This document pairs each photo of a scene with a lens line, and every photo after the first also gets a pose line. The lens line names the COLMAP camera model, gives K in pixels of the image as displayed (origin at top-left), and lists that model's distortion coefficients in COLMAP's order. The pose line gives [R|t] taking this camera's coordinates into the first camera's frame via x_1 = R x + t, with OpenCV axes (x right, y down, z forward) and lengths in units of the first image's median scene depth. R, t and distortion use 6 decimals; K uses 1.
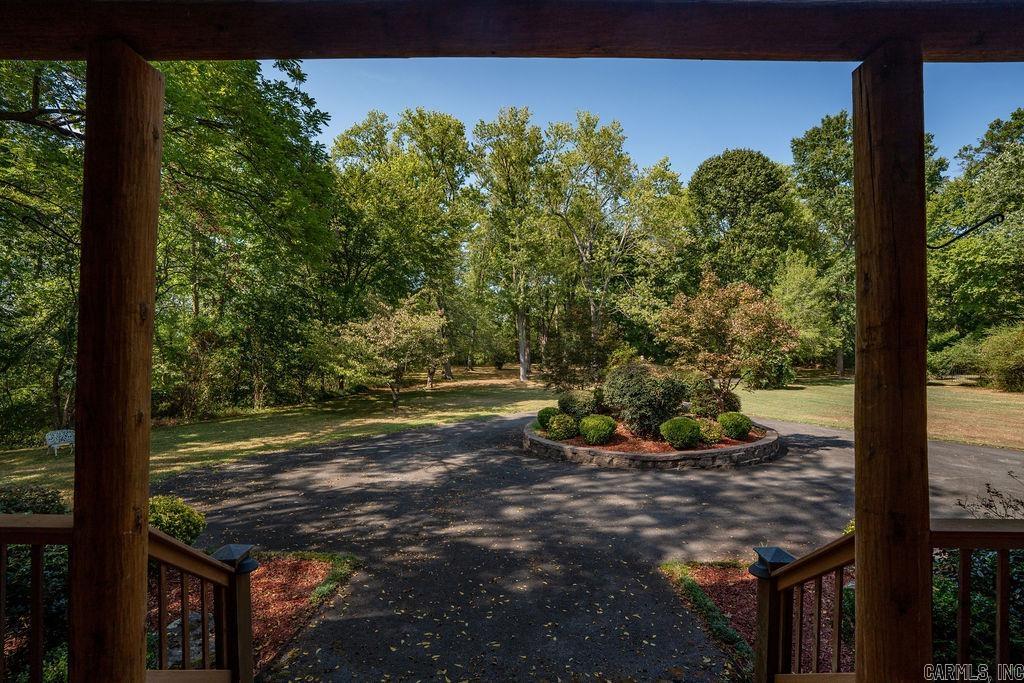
lens RADIAL K [[456.8, 0, 512.0], [0, 456.8, 341.5], [0, 0, 1]] dist [-0.001339, 0.000551]
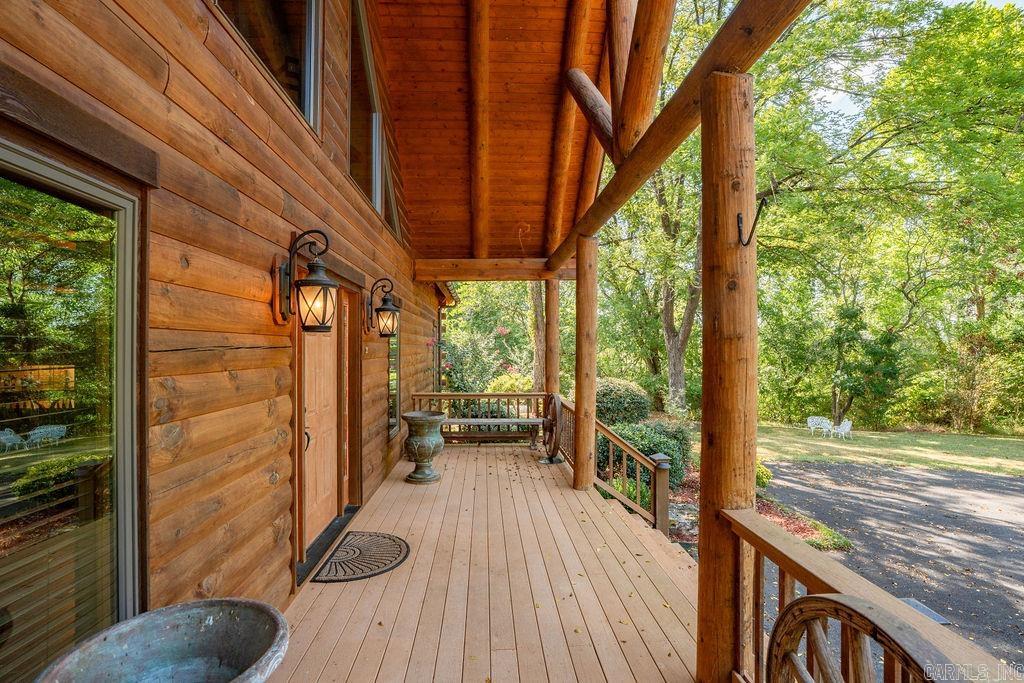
lens RADIAL K [[456.8, 0, 512.0], [0, 456.8, 341.5], [0, 0, 1]] dist [-0.001339, 0.000551]
pose [[0.077256, -0.034540, -0.996413, 0.508169], [0.018172, 0.999283, -0.033230, 0.016097], [0.996846, -0.015539, 0.077828, 0.102171]]
